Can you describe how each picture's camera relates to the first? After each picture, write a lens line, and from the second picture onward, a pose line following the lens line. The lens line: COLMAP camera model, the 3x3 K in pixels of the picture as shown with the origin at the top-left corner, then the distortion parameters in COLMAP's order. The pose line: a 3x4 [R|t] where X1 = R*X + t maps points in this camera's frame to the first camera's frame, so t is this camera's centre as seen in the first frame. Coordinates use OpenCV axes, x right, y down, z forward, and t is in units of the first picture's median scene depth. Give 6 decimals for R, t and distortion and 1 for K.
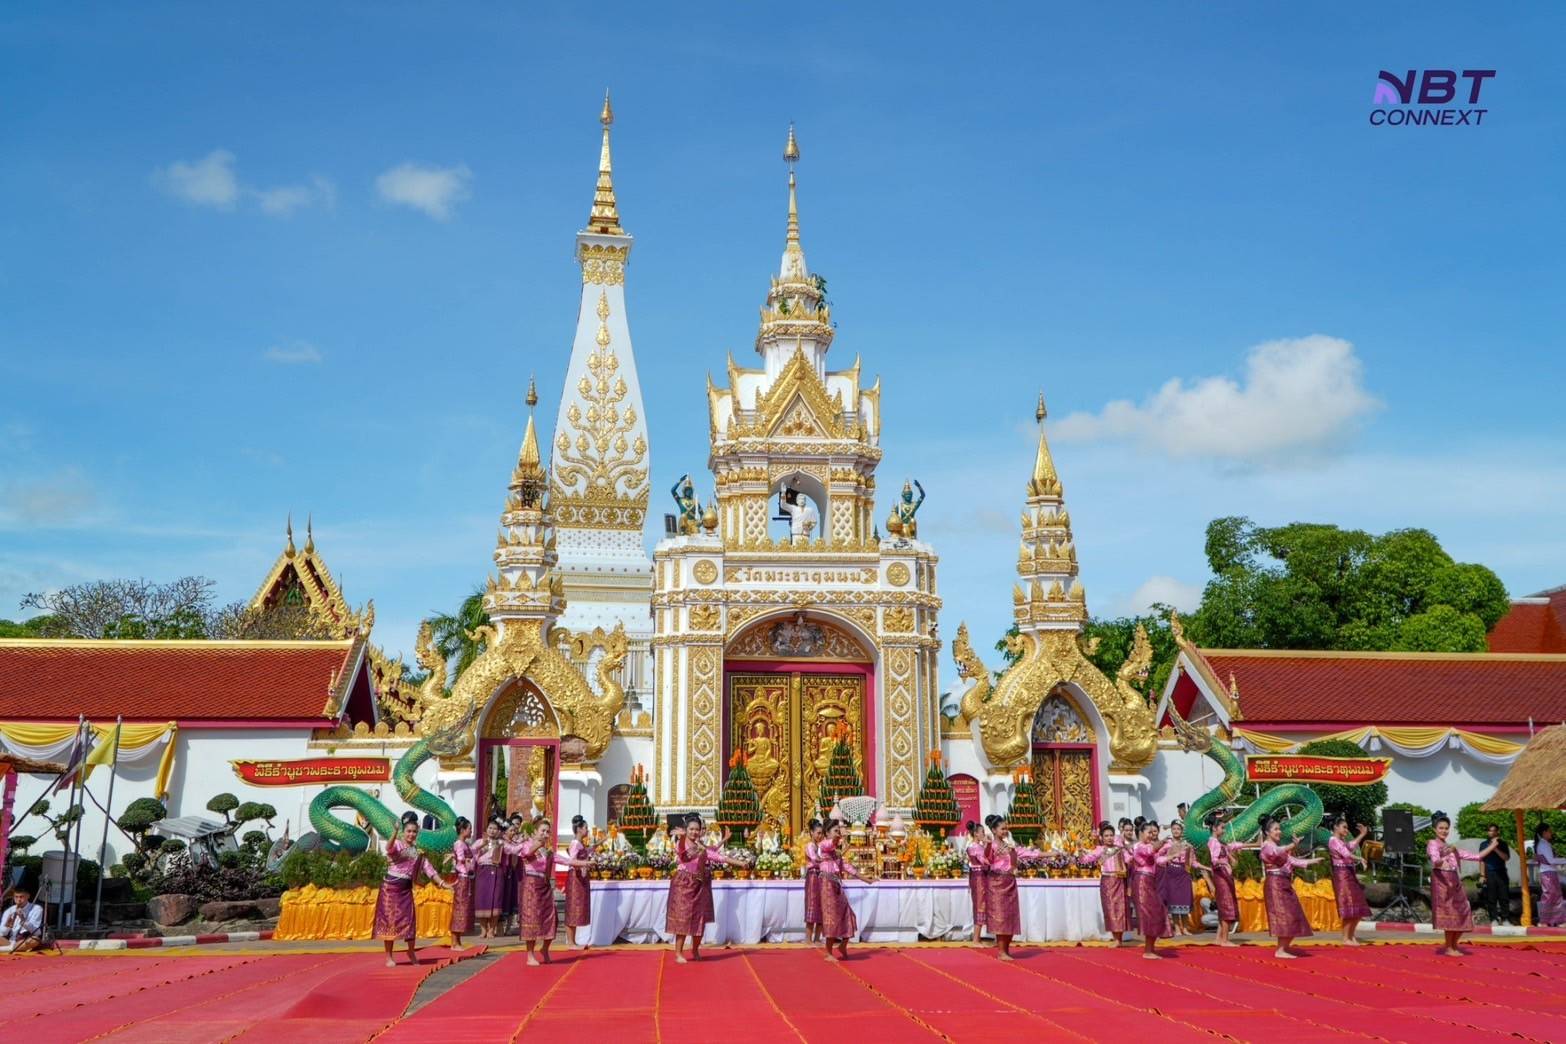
lens RADIAL K [[1483.2, 0, 771.9], [0, 1483.2, 514.8], [0, 0, 1]] dist [0.034179, 0.000000]
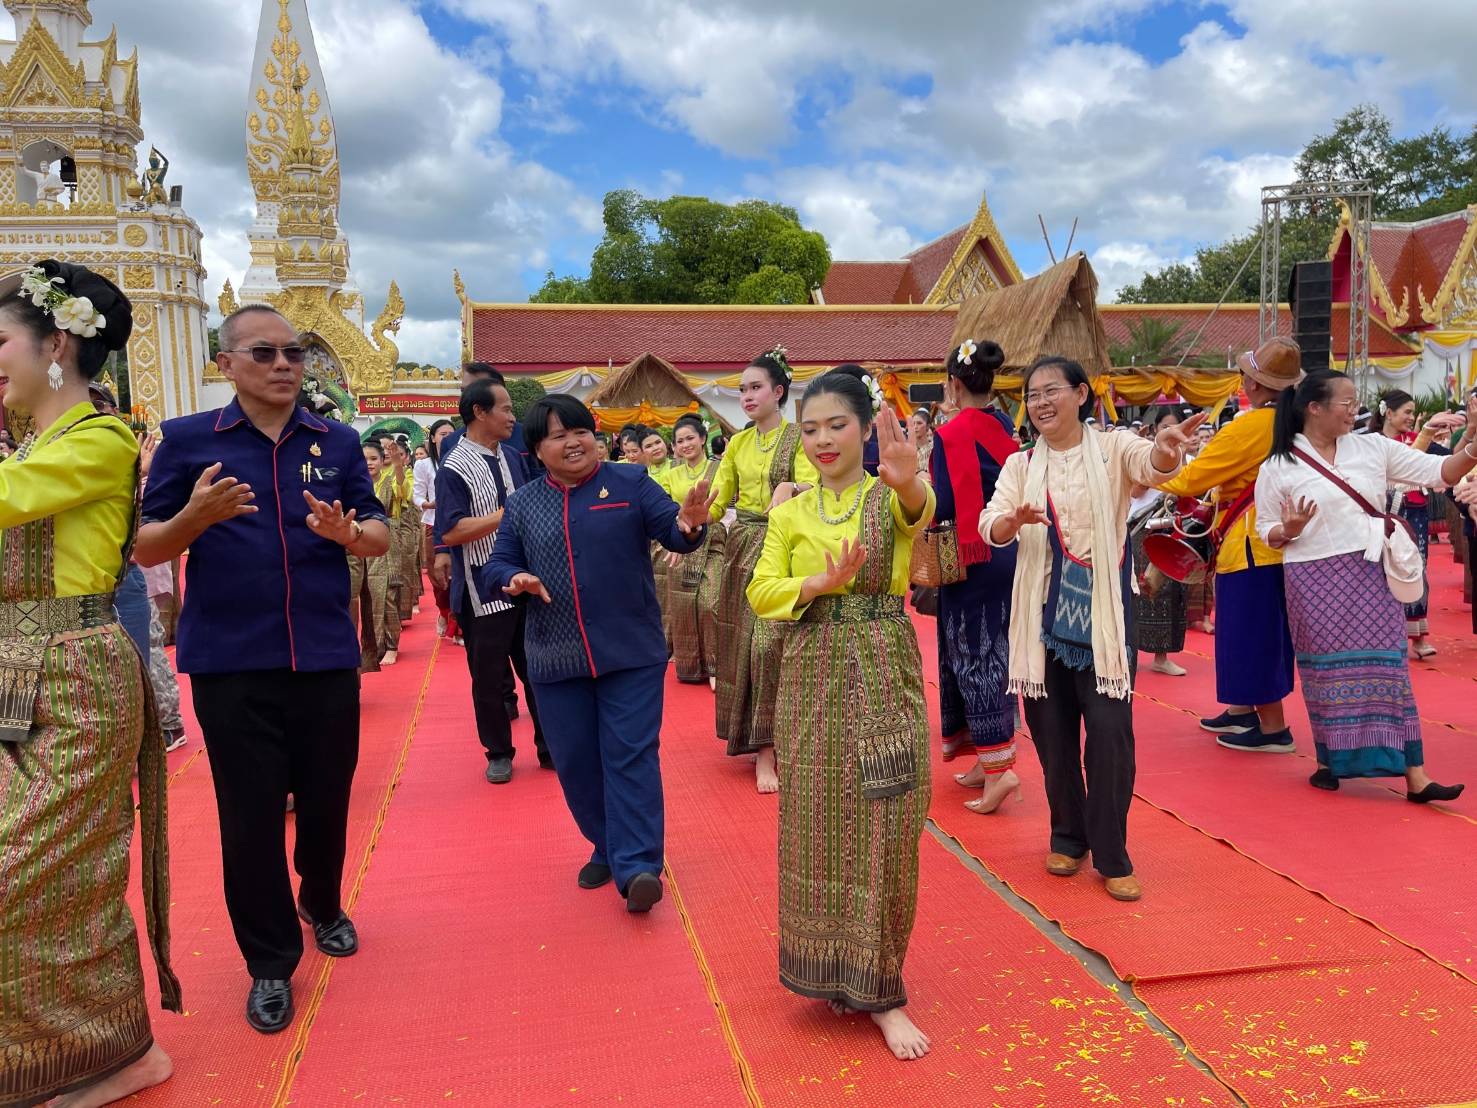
lens RADIAL K [[1111.3, 0, 741.4], [0, 1111.3, 561.5], [0, 0, 1]] dist [0.058655, -0.062718]
pose [[0.992931, -0.034323, 0.113618, 0.425358], [-0.002693, 0.950513, 0.310674, 0.008049], [-0.118659, -0.308784, 0.943701, 0.062557]]
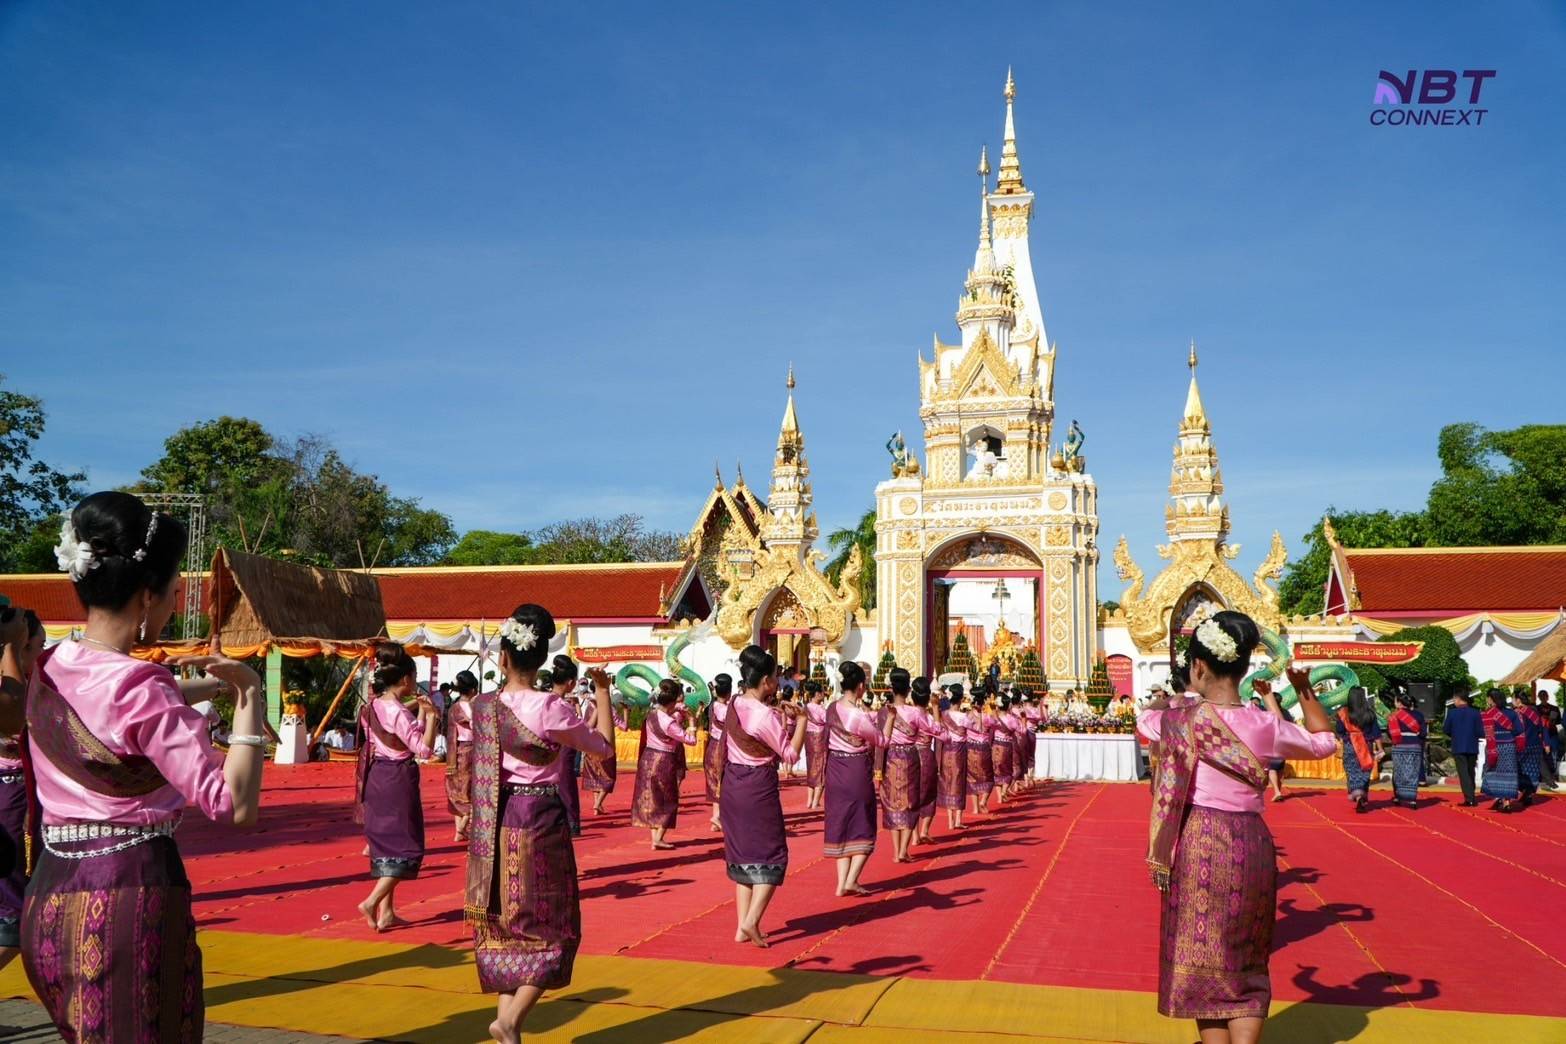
lens RADIAL K [[1274.3, 0, 777.4], [0, 1274.3, 538.9], [0, 0, 1]] dist [0.000087, -0.023969]
pose [[0.932457, -0.031932, -0.359867, 0.248808], [0.064151, 0.994892, 0.077943, -0.028020], [0.355540, -0.095764, 0.929742, -0.111302]]
